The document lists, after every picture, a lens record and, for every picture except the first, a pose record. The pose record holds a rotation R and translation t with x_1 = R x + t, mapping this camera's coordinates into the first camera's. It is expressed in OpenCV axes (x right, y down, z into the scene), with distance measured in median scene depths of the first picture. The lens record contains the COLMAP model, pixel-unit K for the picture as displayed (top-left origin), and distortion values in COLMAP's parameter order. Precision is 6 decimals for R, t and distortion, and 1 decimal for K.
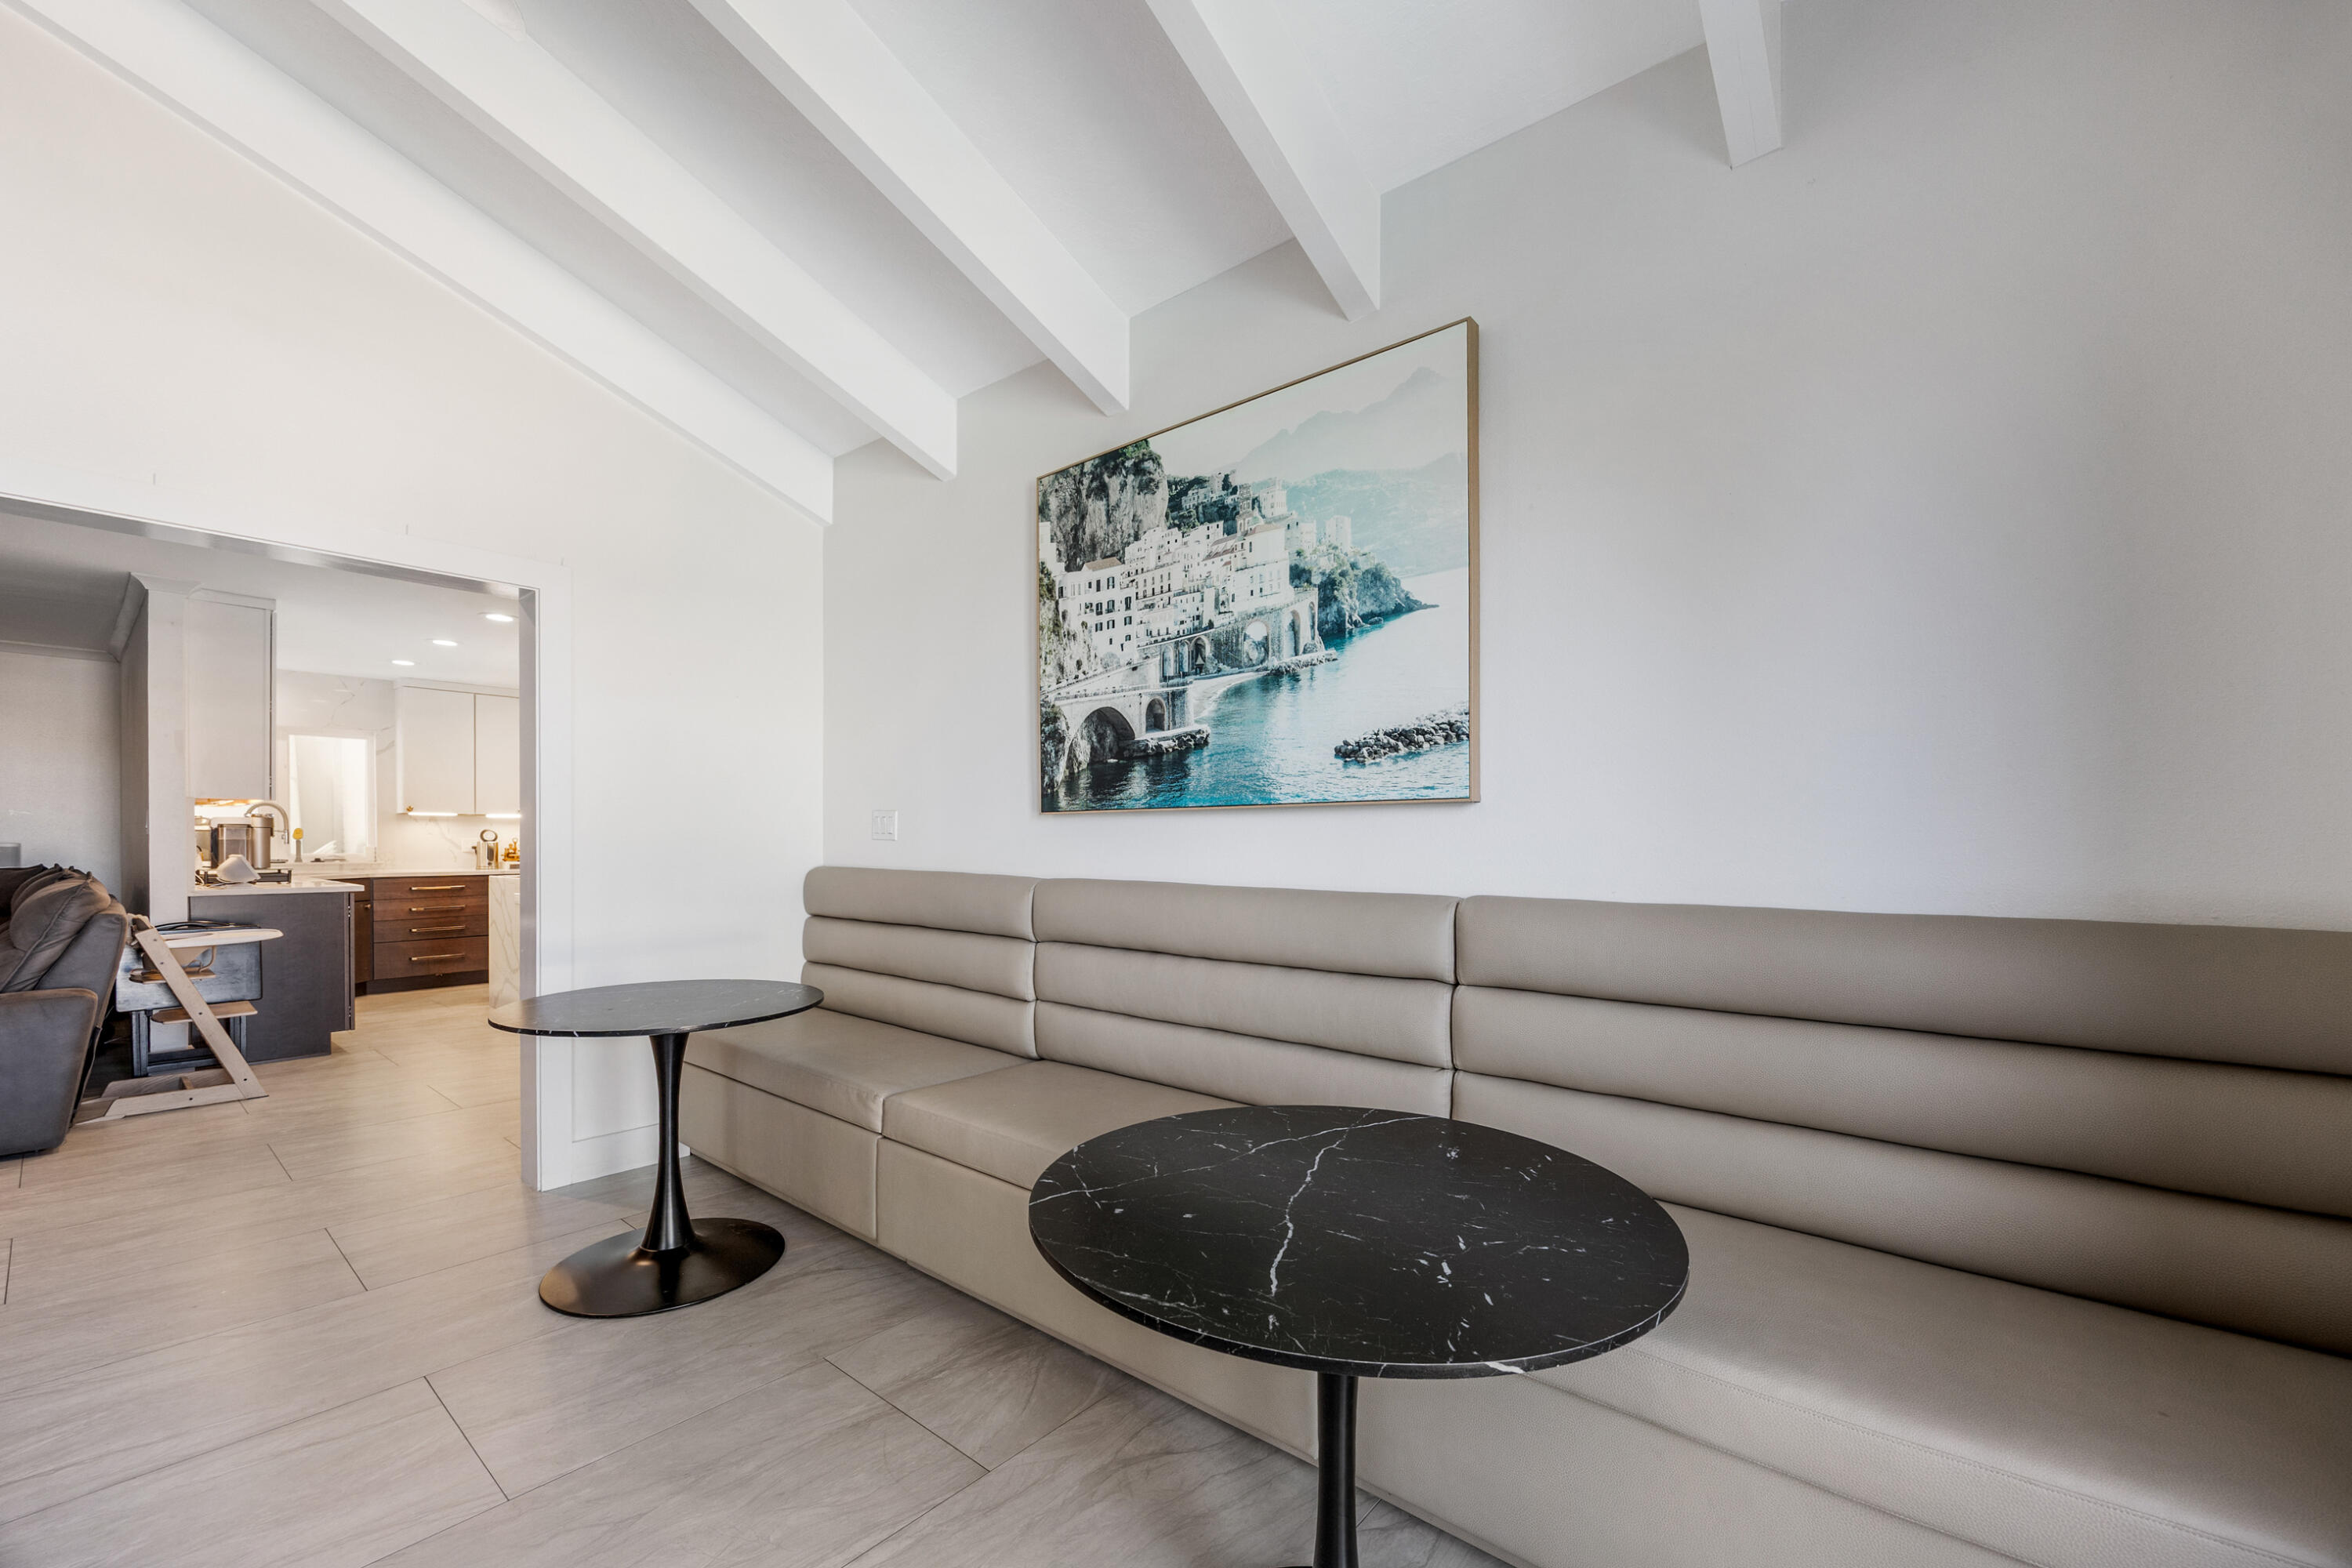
lens RADIAL K [[907.7, 0, 1203.2], [0, 907.7, 839.2], [0, 0, 1]] dist [-0.002495, -0.000257]
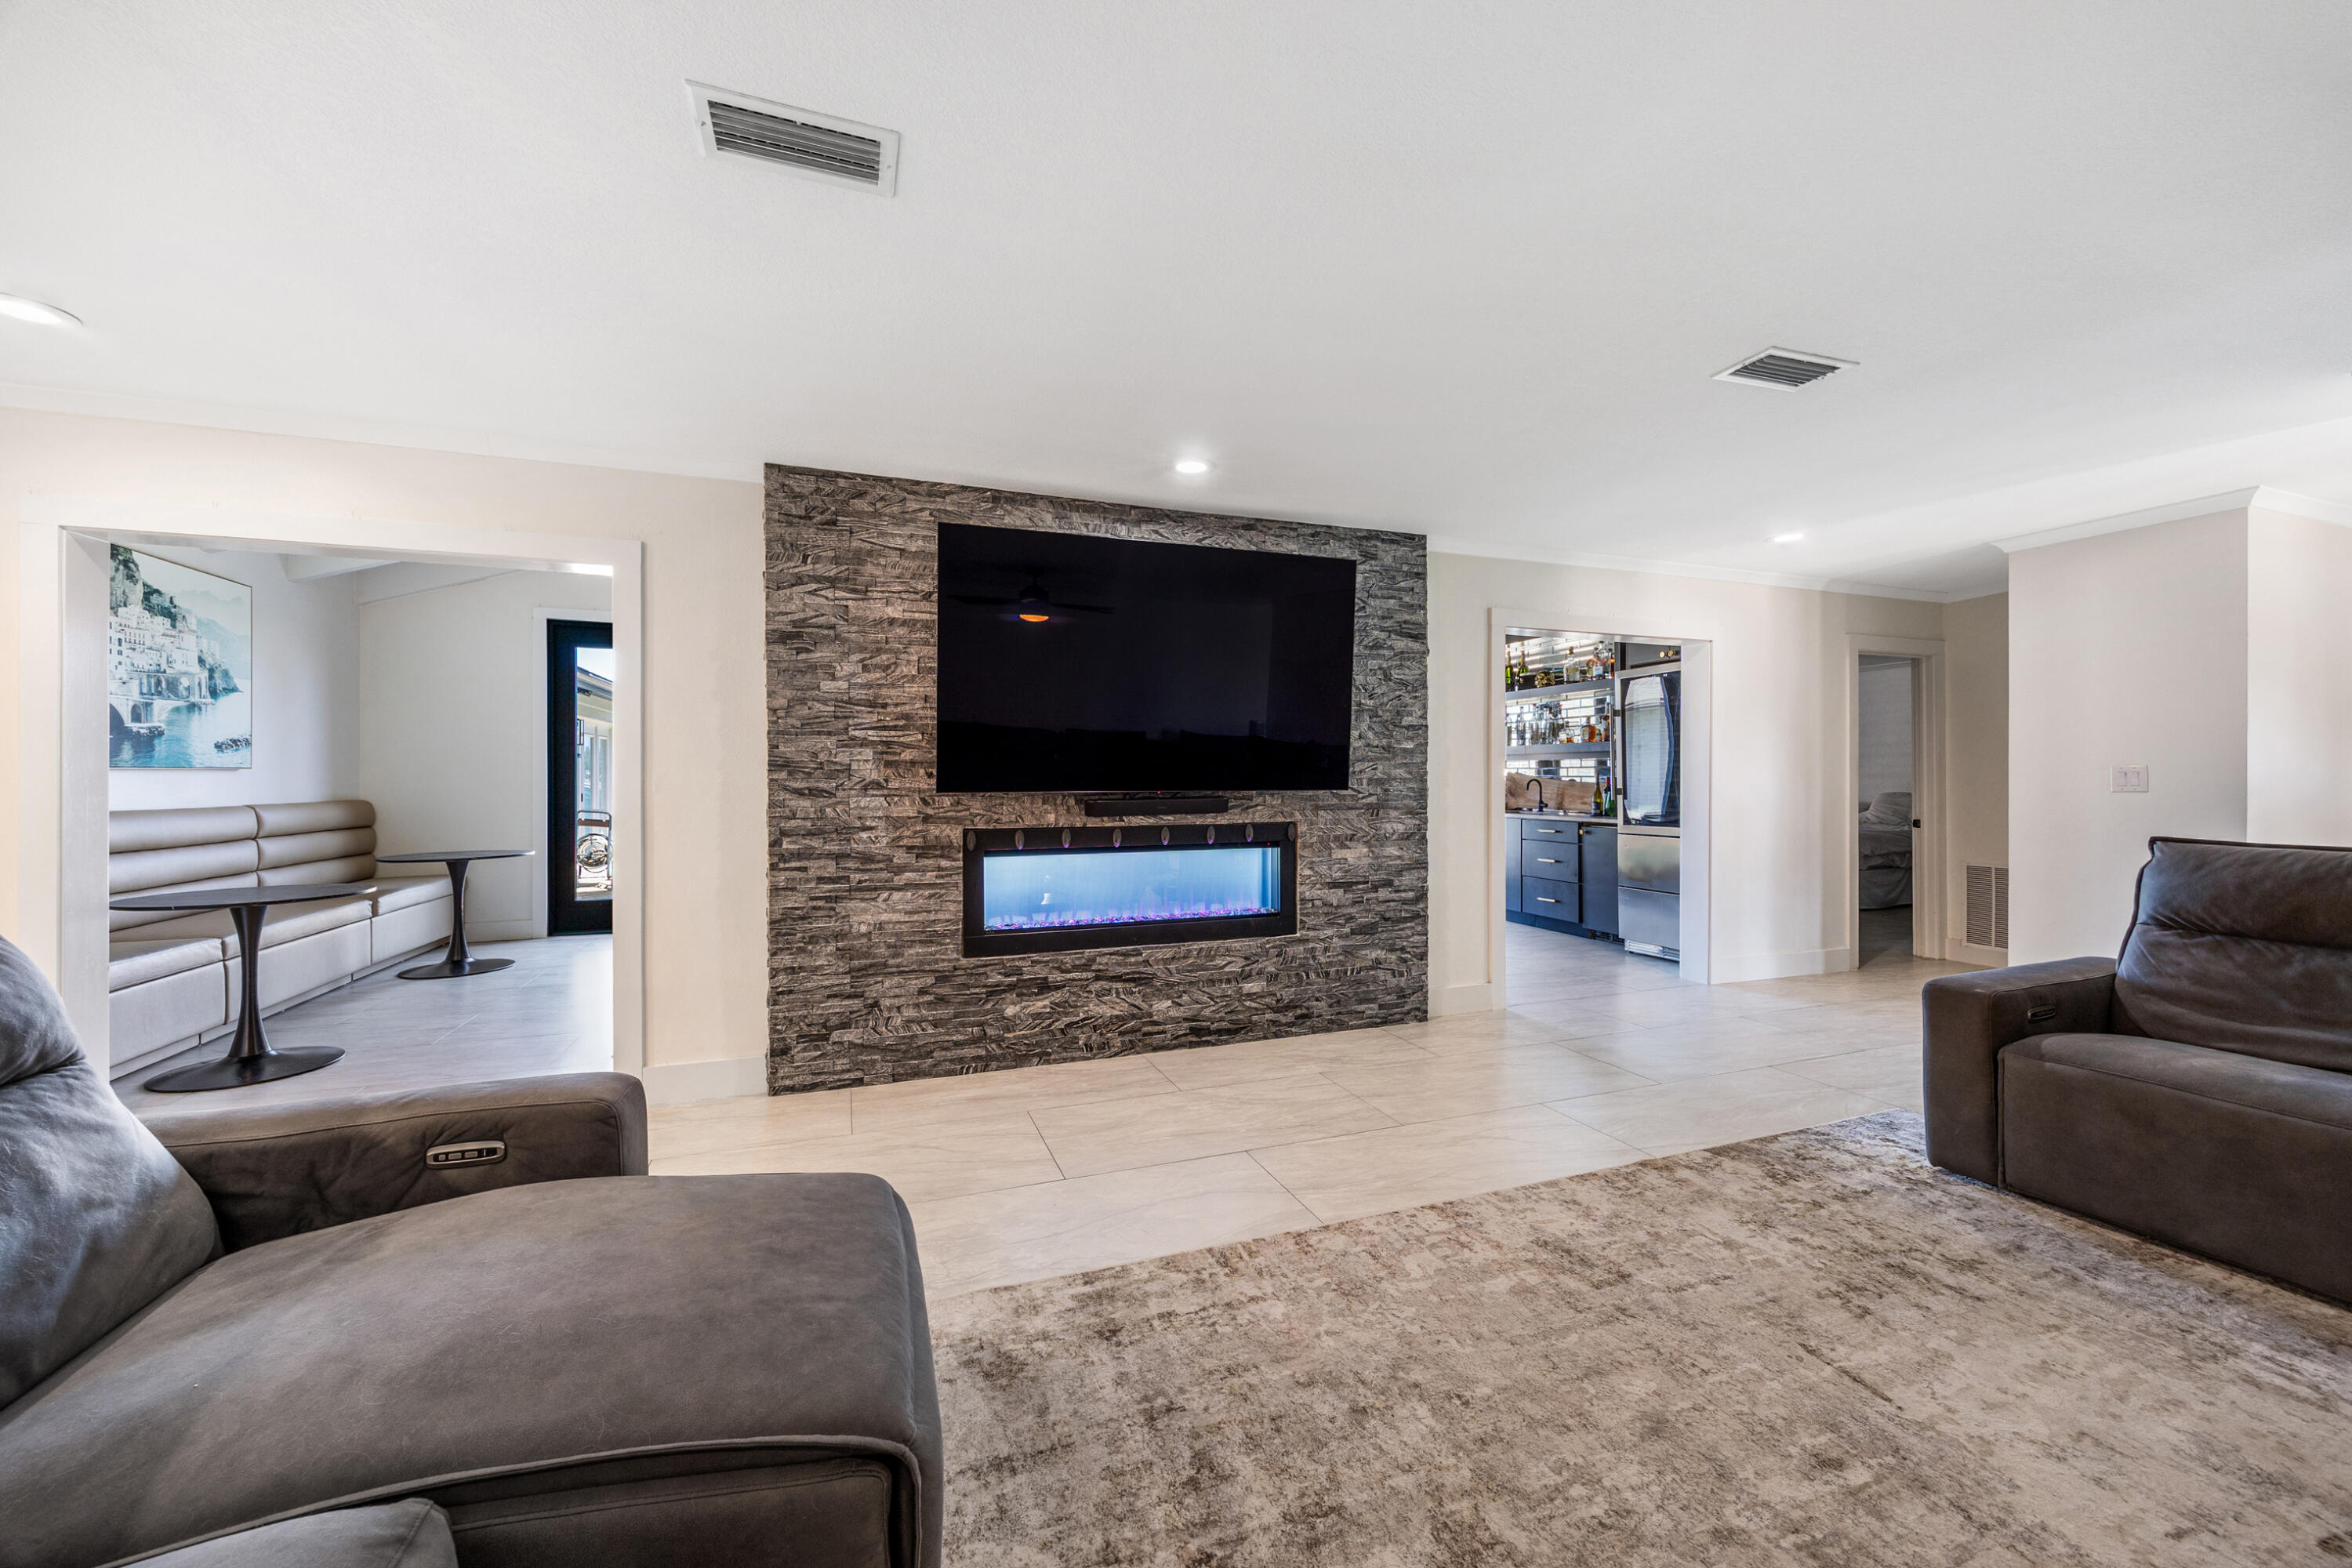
lens RADIAL K [[907.7, 0, 1176.0], [0, 907.7, 777.5], [0, 0, 1]] dist [-0.002495, -0.000257]
pose [[-0.850913, -0.002511, 0.525301, -2.665349], [-0.001588, 0.999996, 0.002209, -0.021505], [-0.525305, 0.001045, -0.850914, 1.437417]]
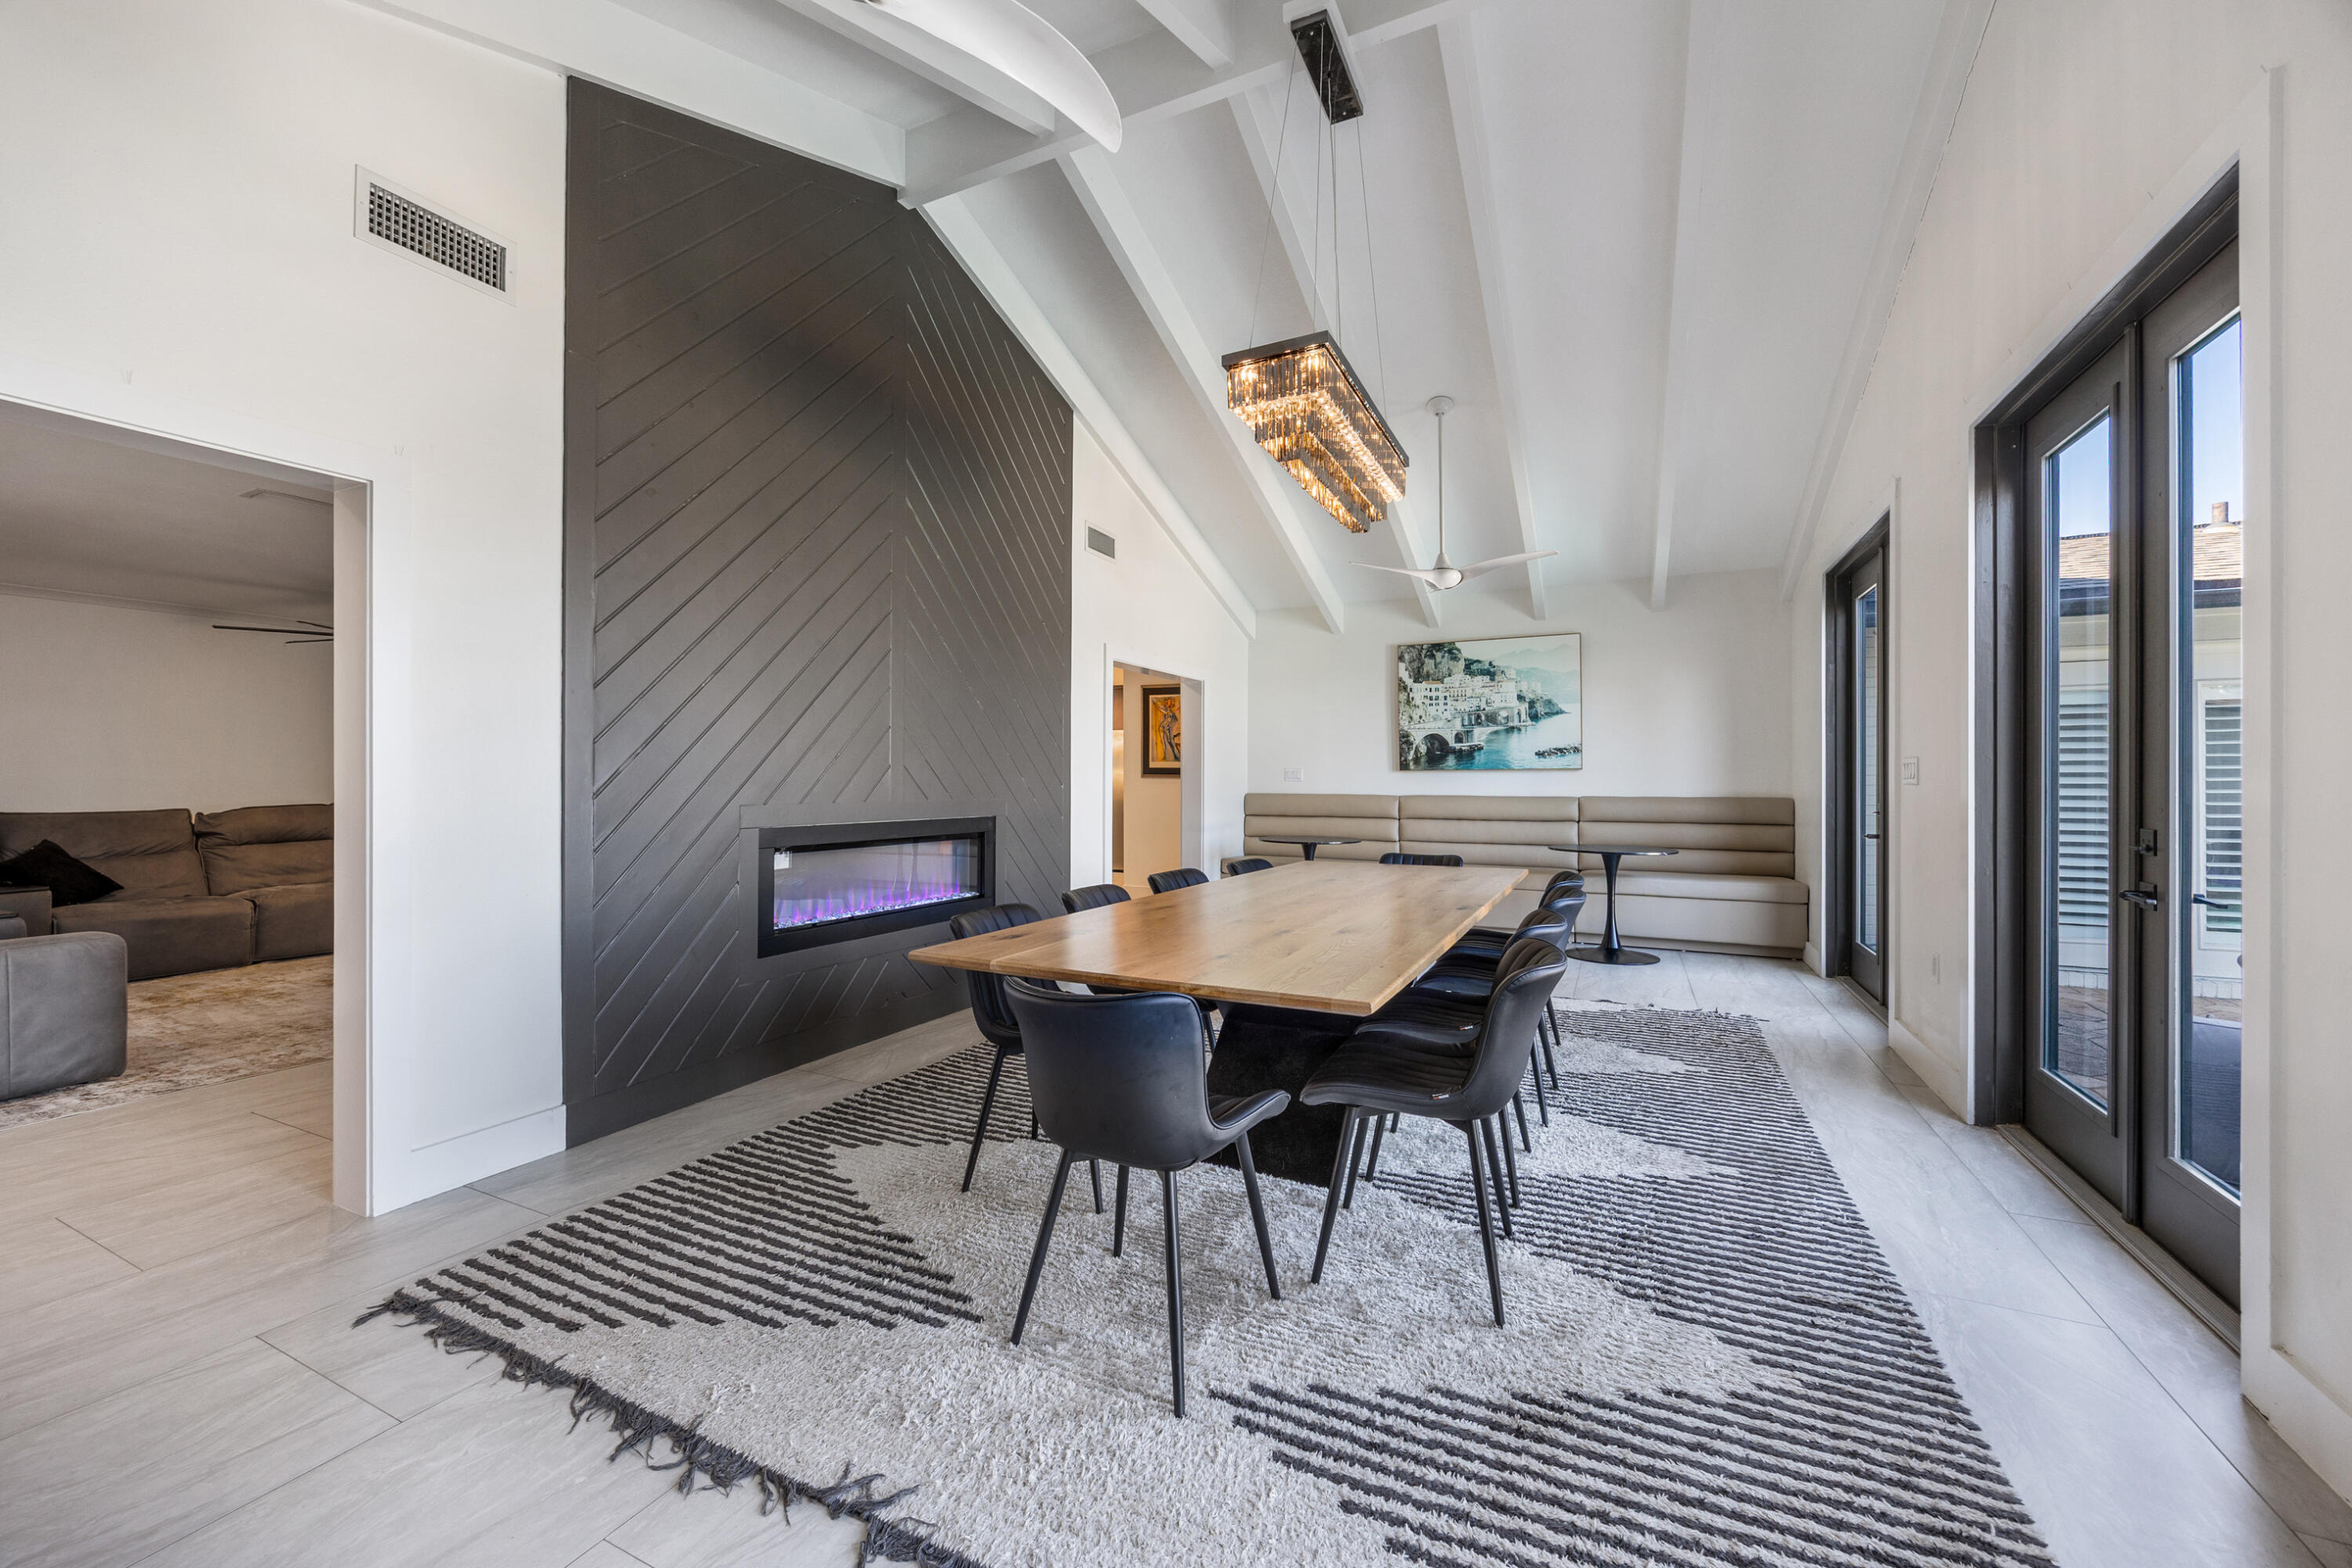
lens RADIAL K [[907.7, 0, 1175.3], [0, 907.7, 771.9], [0, 0, 1]] dist [-0.002495, -0.000257]
pose [[0.977414, -0.001589, 0.211326, -1.569653], [0.003473, 0.999957, -0.008543, -0.005862], [-0.211303, 0.009084, 0.977378, -1.663954]]
